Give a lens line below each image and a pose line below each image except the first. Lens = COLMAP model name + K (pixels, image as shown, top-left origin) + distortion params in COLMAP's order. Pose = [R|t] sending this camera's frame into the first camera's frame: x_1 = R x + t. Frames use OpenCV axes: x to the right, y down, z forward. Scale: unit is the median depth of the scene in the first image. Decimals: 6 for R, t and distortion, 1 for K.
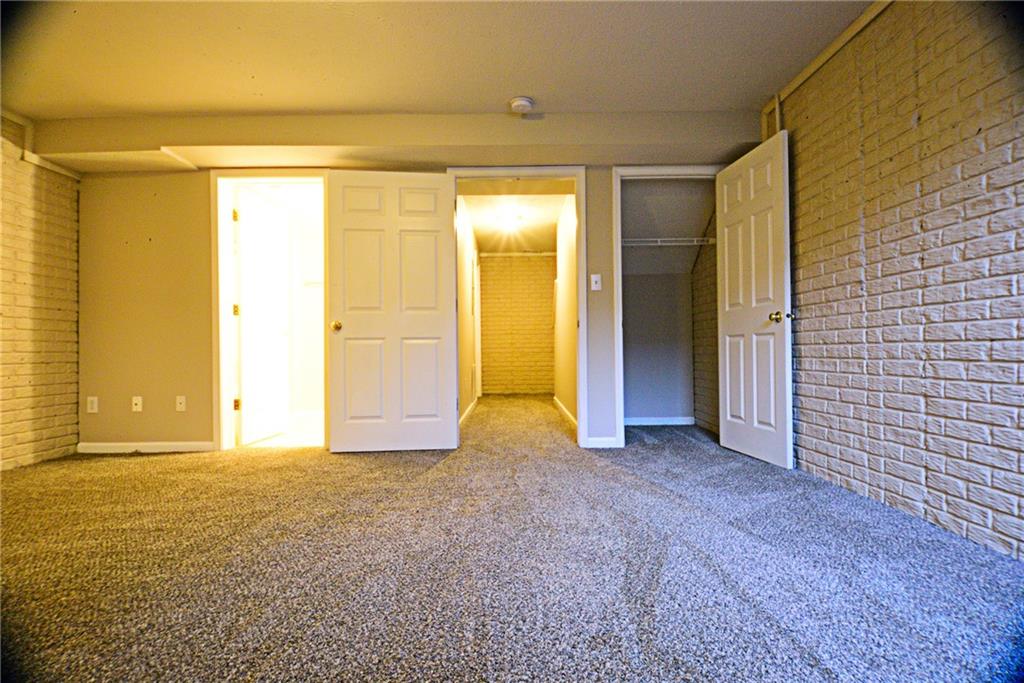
lens RADIAL K [[502.9, 0, 515.2], [0, 502.9, 348.9], [0, 0, 1]] dist [0.022002, -0.021750]
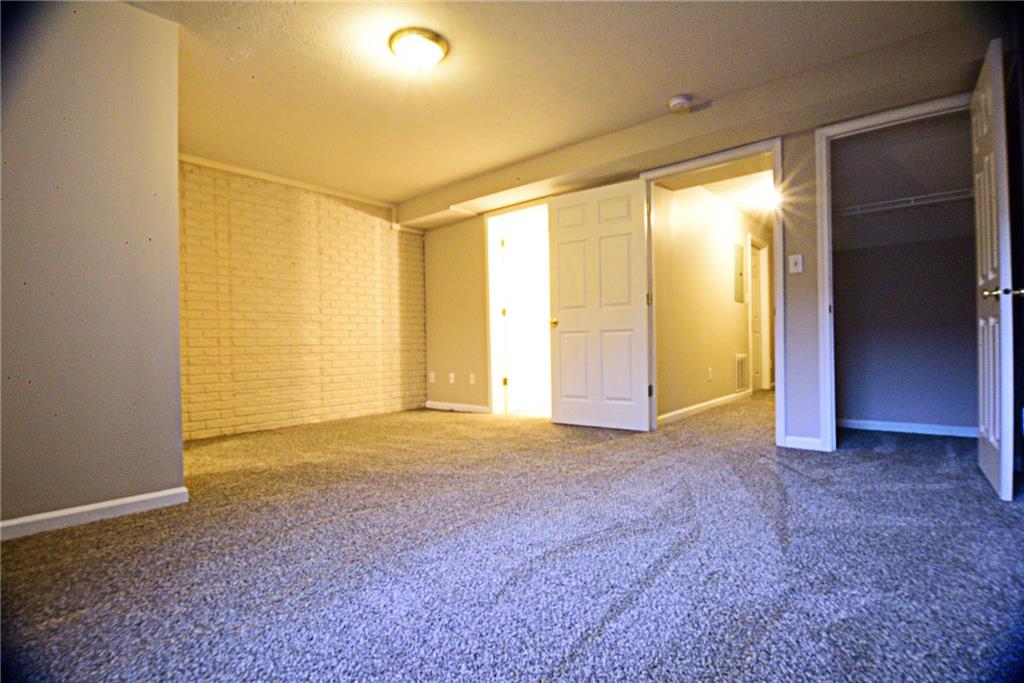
lens RADIAL K [[502.9, 0, 515.2], [0, 502.9, 348.9], [0, 0, 1]] dist [0.022002, -0.021750]
pose [[0.755892, 0.003881, -0.654684, 0.382232], [0.010490, 0.999782, 0.018039, -0.002818], [0.654612, -0.020503, 0.755687, -0.008178]]
